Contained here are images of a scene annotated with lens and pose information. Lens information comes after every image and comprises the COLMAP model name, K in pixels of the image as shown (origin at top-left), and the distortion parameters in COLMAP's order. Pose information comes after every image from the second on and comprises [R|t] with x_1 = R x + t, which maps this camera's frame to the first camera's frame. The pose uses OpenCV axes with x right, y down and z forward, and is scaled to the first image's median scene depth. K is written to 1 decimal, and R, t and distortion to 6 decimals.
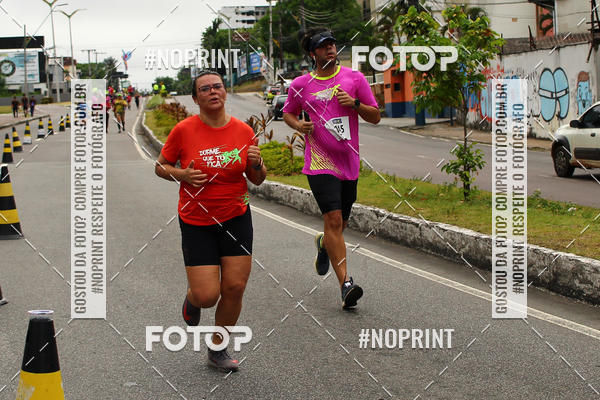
lens RADIAL K [[1255.6, 0, 300.0], [0, 1255.6, 200.0], [0, 0, 1]] dist [-0.089583, -0.140332]
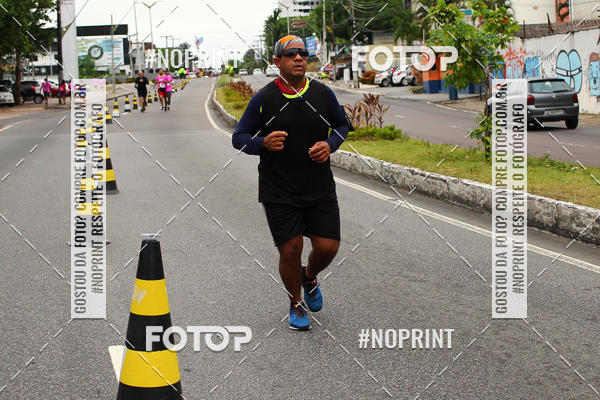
lens RADIAL K [[1209.2, 0, 300.0], [0, 1209.2, 200.0], [0, 0, 1]] dist [-0.111996, 0.062094]
pose [[0.998992, -0.000701, -0.044876, 0.004507], [0.001517, 0.999834, 0.018148, 0.012444], [0.044856, -0.018198, 0.998828, -0.120395]]
